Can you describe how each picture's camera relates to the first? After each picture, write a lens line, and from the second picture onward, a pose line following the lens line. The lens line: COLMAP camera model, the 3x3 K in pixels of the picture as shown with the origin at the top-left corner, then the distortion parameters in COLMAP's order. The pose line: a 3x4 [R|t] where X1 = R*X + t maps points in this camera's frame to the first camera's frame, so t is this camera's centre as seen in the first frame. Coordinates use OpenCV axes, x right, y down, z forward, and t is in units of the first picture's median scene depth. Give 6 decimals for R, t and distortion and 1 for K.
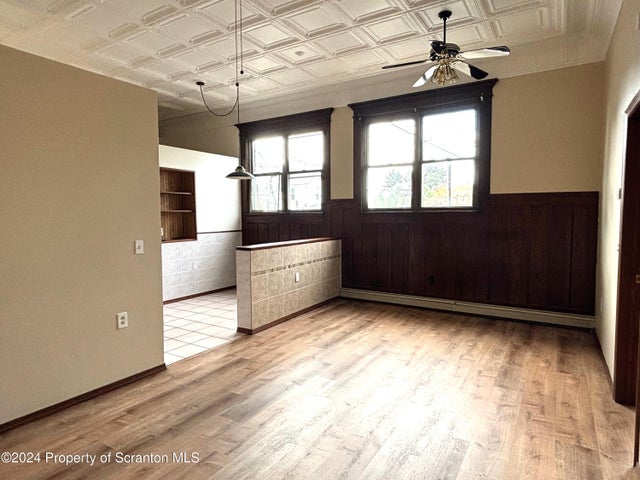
lens RADIAL K [[385.4, 0, 317.1], [0, 385.4, 240.7], [0, 0, 1]] dist [0.006104, -0.003111]
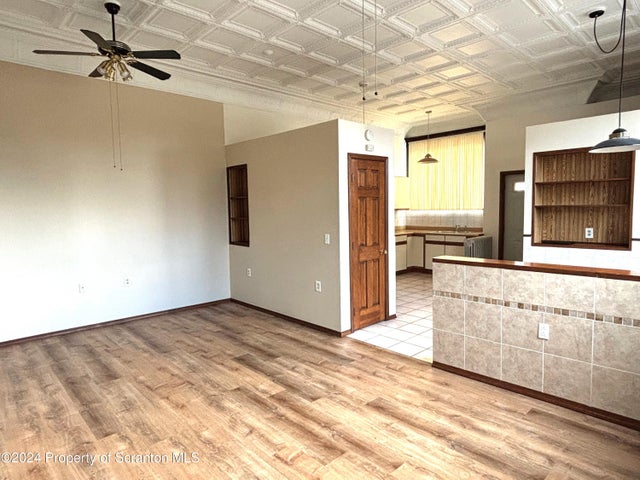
lens RADIAL K [[385.4, 0, 315.9], [0, 385.4, 240.6], [0, 0, 1]] dist [0.006104, -0.003111]
pose [[-0.248544, 0.098075, -0.963643, 0.638801], [-0.046019, 0.992542, 0.112885, -0.095106], [0.967527, 0.072403, -0.242177, 0.939705]]
